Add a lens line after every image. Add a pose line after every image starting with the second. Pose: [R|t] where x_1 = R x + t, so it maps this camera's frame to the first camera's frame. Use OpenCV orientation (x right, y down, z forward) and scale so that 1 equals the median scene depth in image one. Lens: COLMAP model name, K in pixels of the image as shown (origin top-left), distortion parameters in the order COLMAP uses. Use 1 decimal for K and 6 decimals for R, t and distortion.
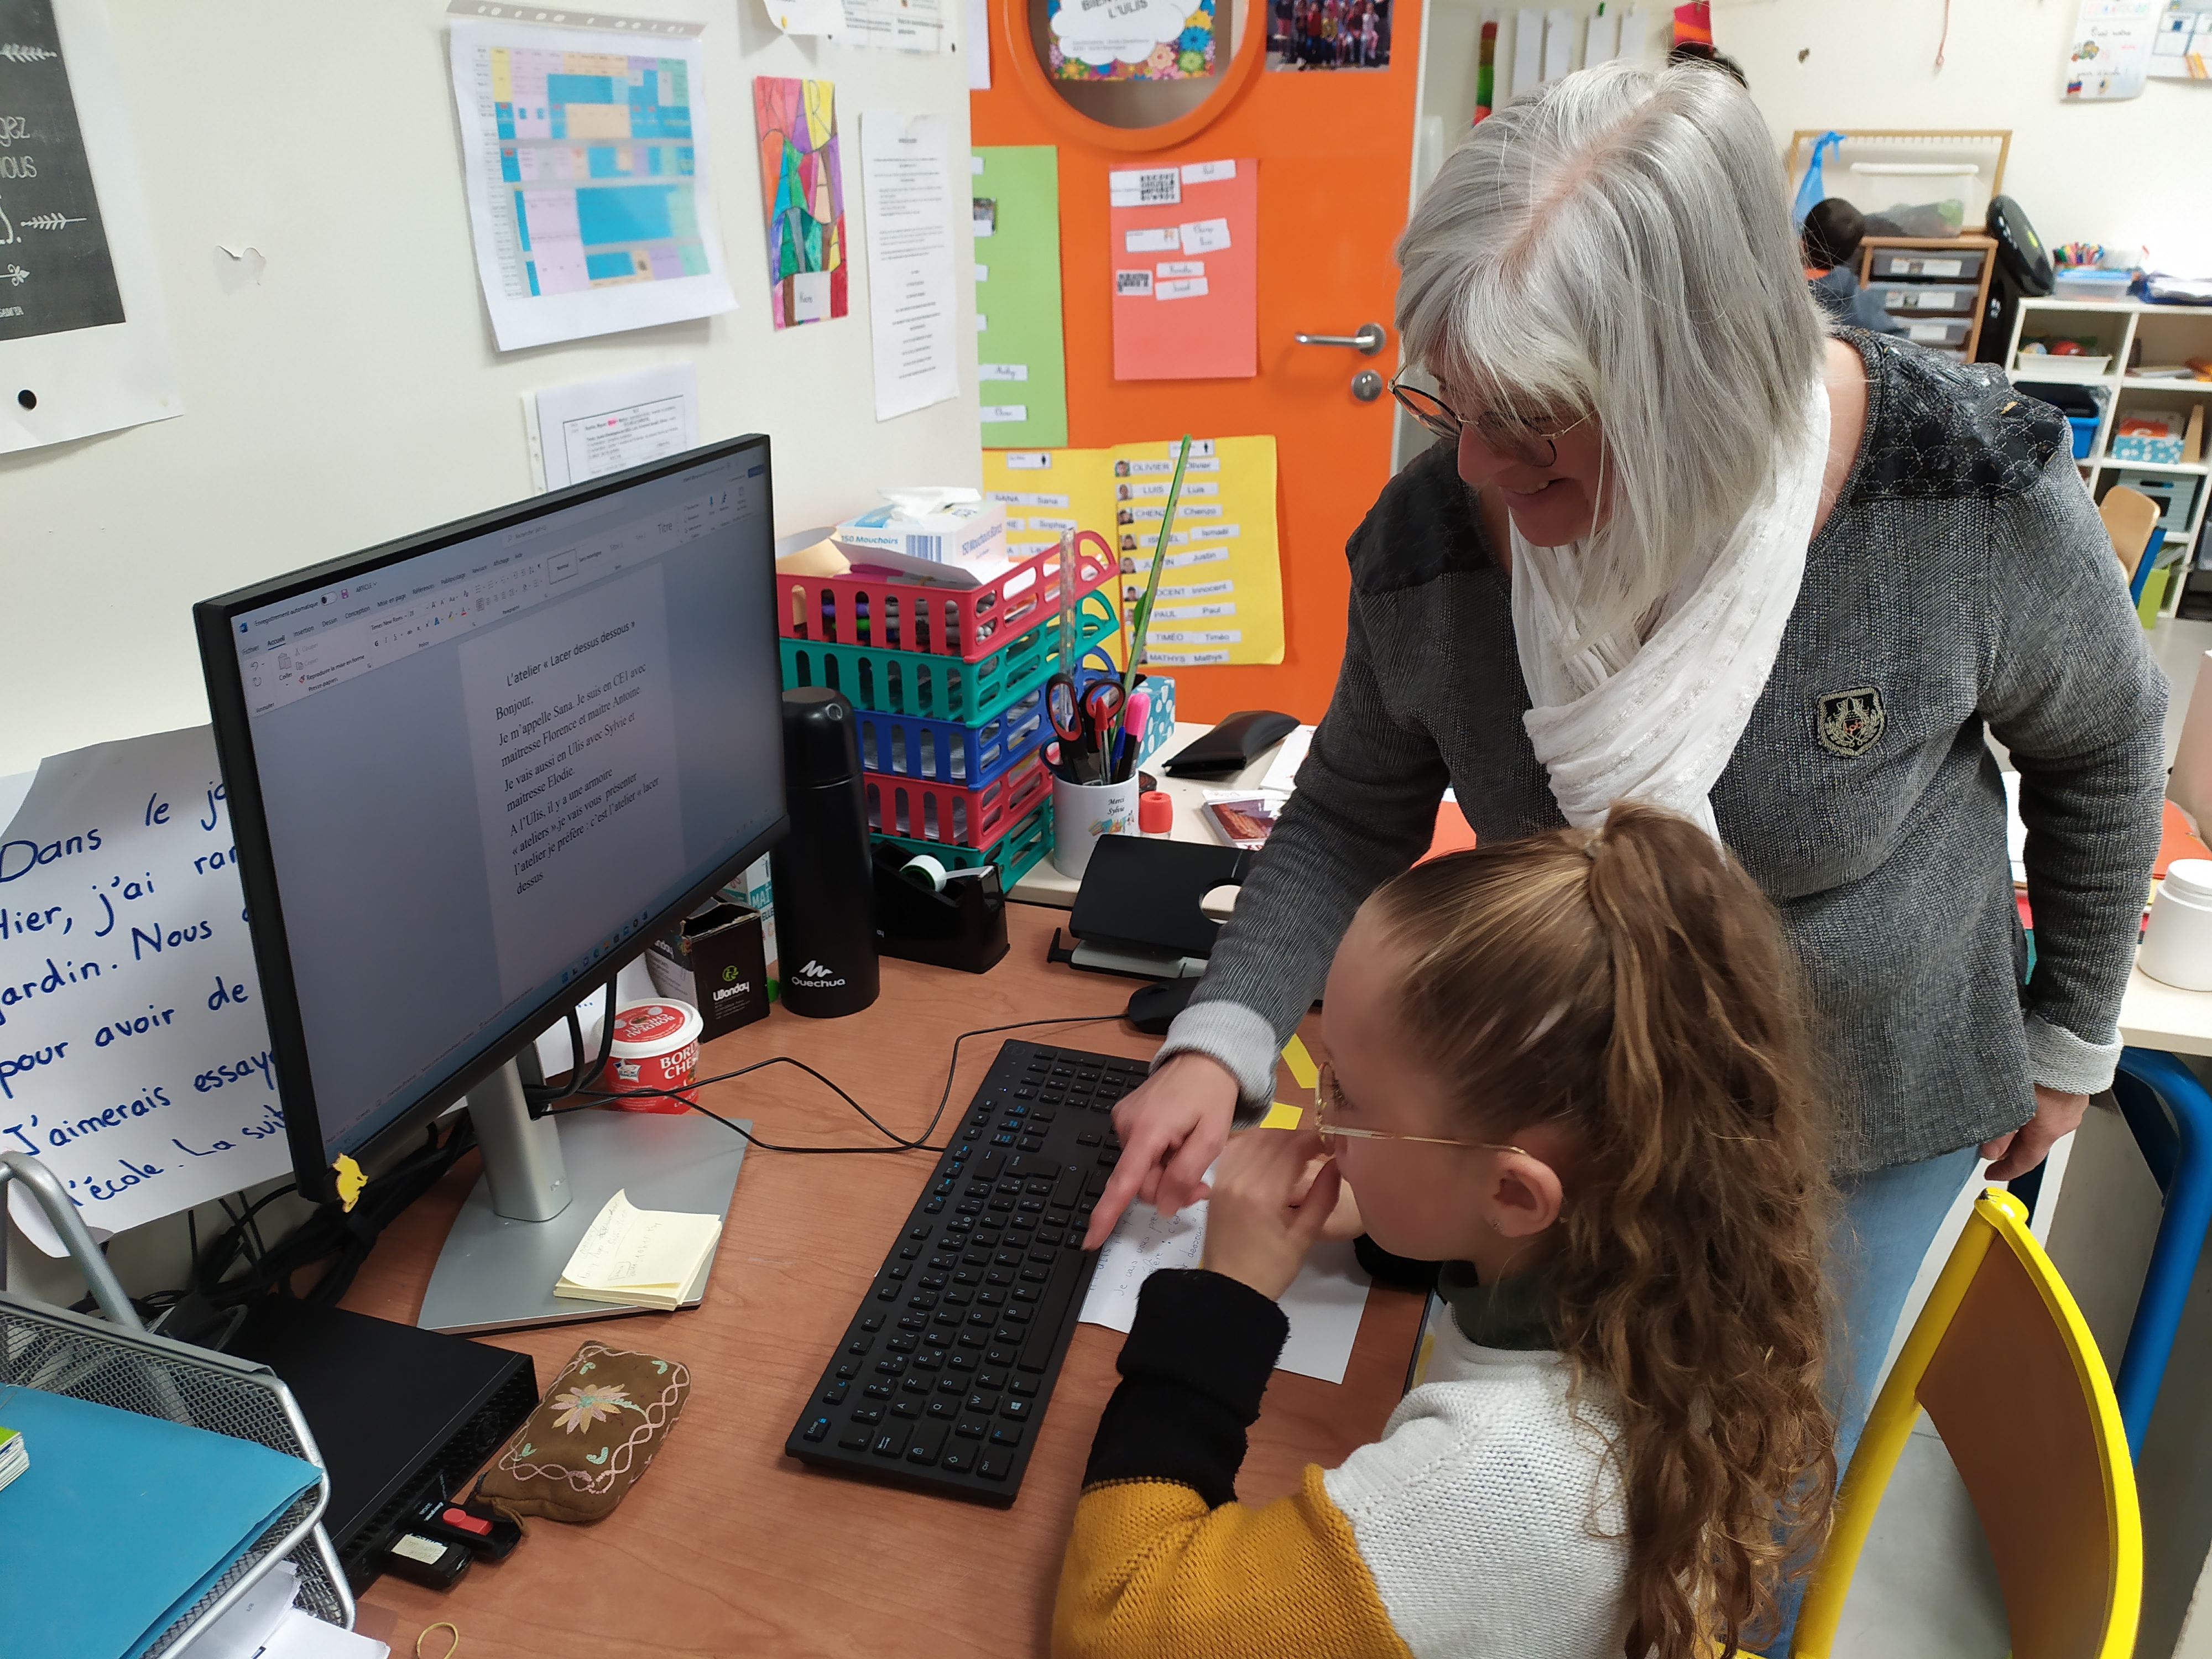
lens RADIAL K [[1632.2, 0, 1106.0], [0, 1632.2, 829.5], [0, 0, 1]] dist [0.000174, 0.001648]
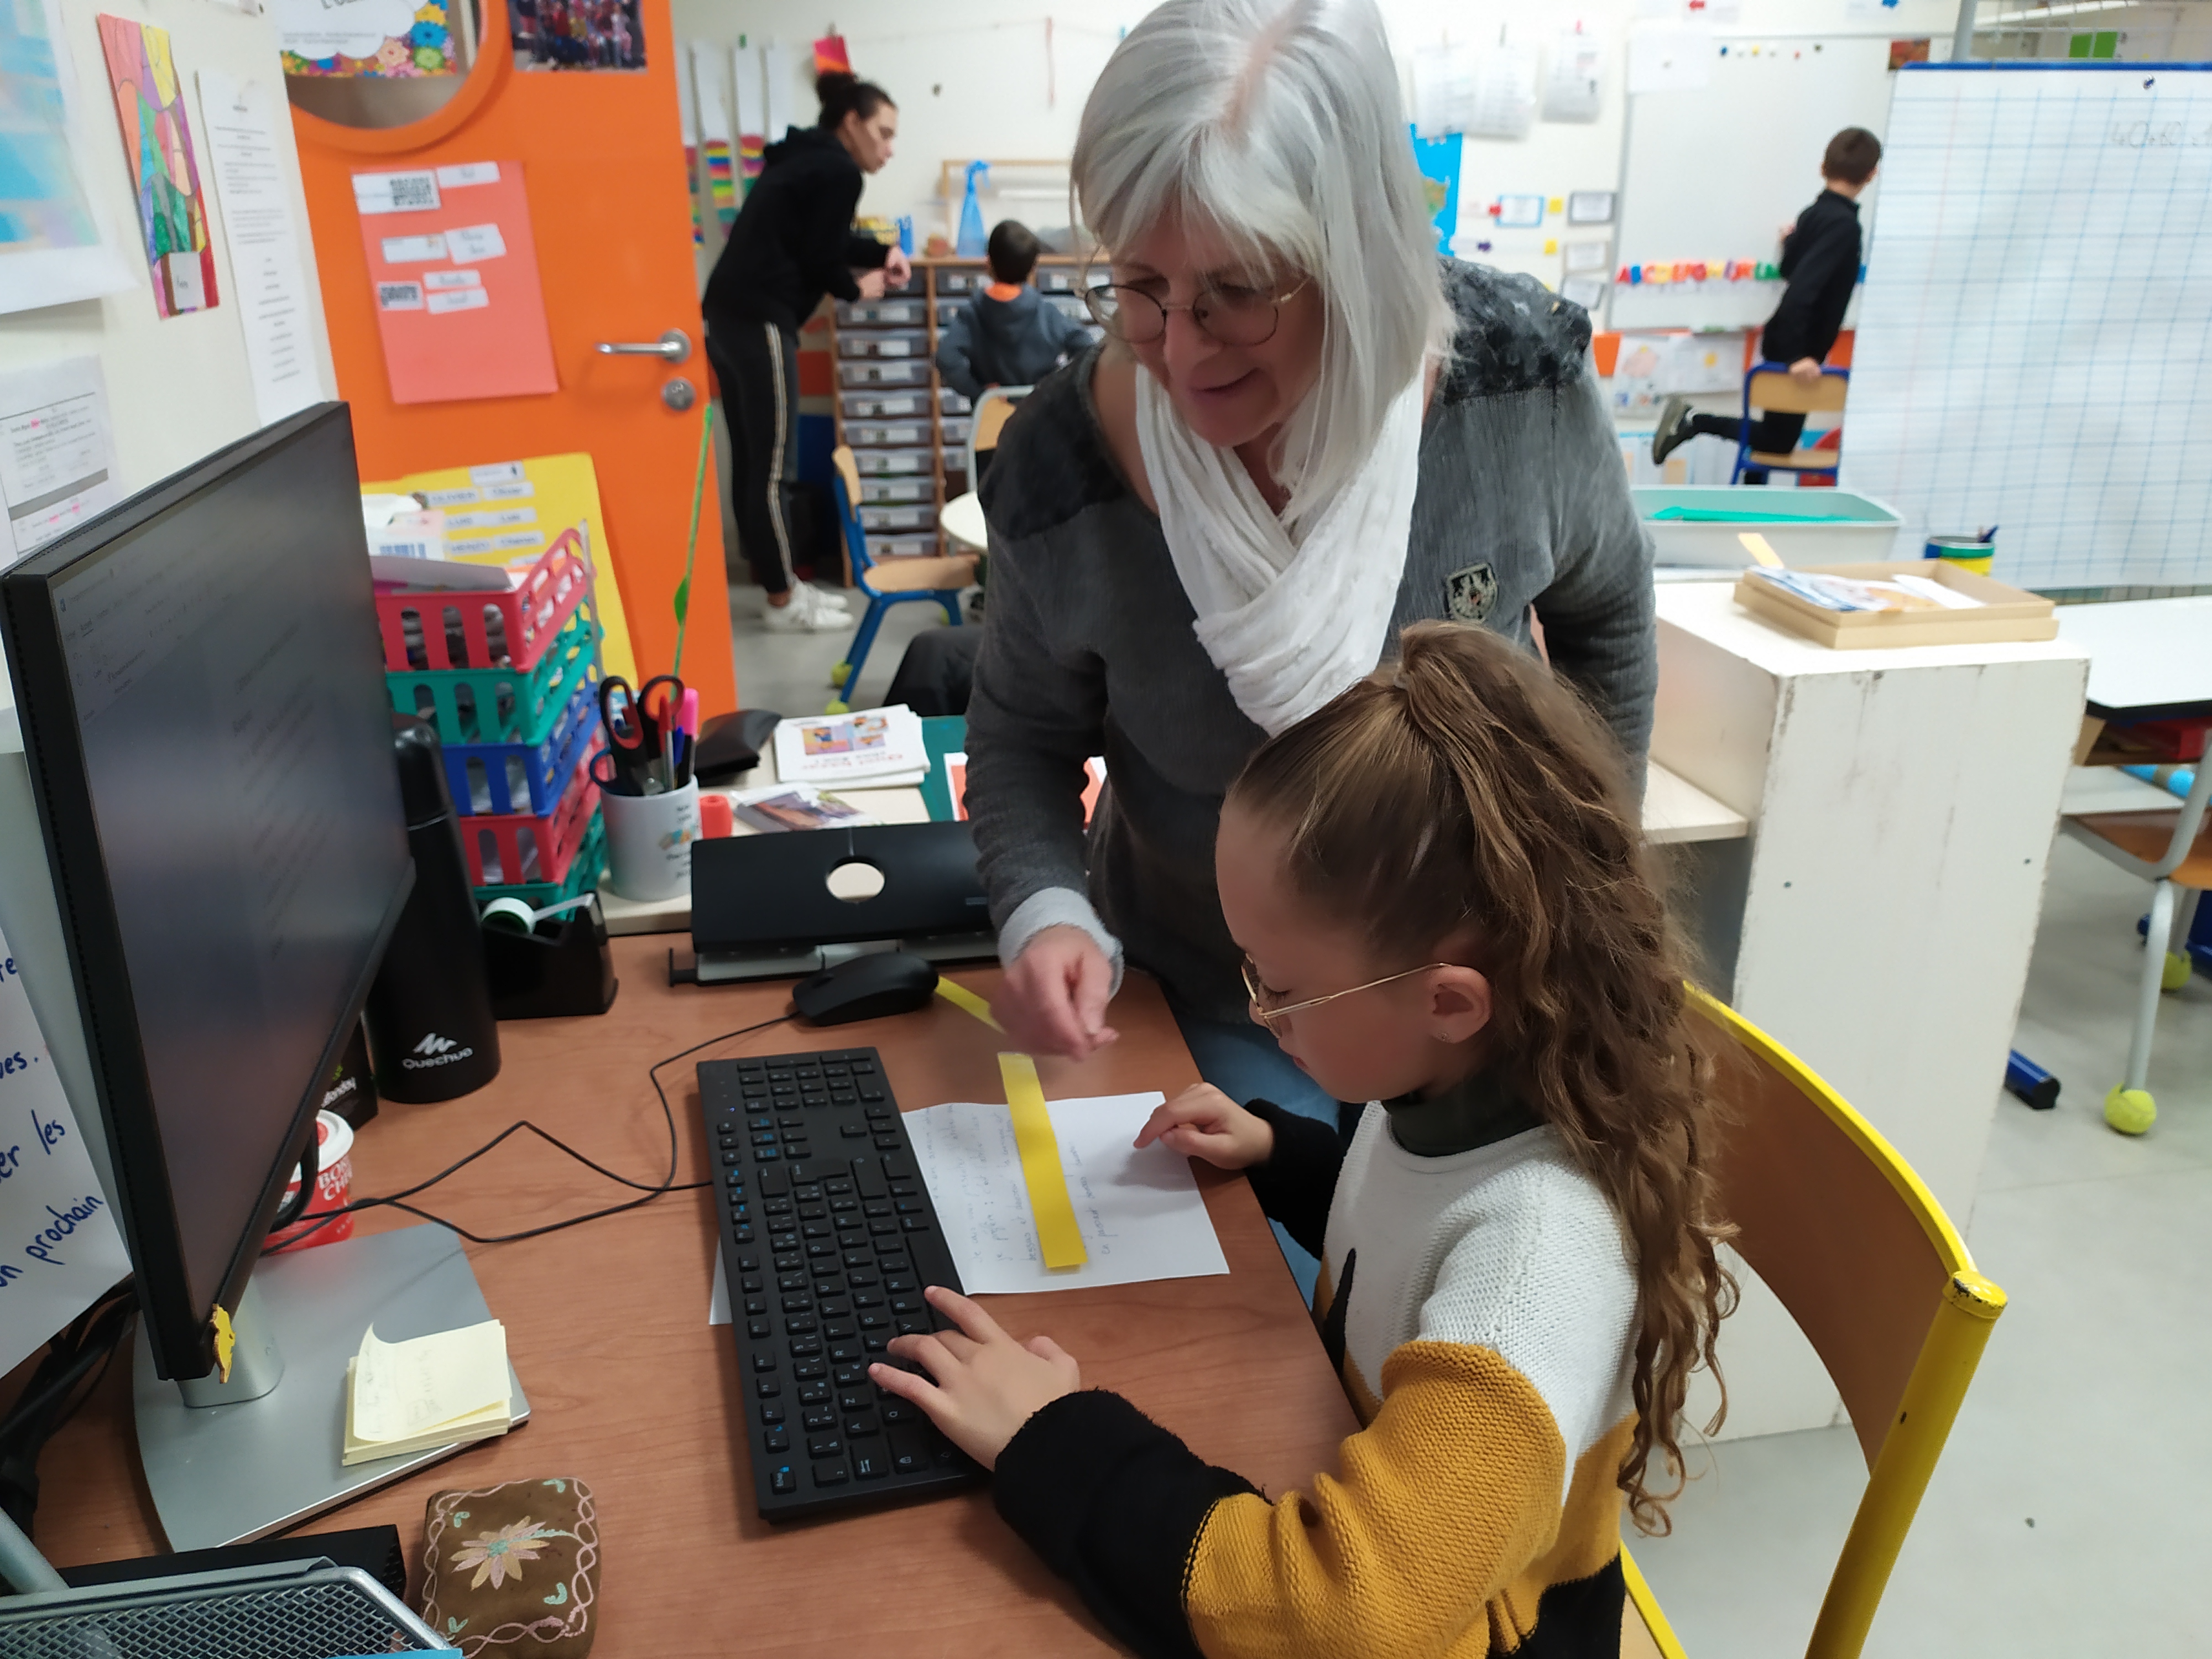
lens RADIAL K [[1653.0, 0, 1103.8], [0, 1653.0, 865.2], [0, 0, 1]] dist [-0.038556, -0.005047]
pose [[0.872032, -0.176306, 0.456592, -0.232042], [0.179670, 0.983052, 0.036443, 0.023984], [-0.455279, 0.050256, 0.888930, 0.072611]]
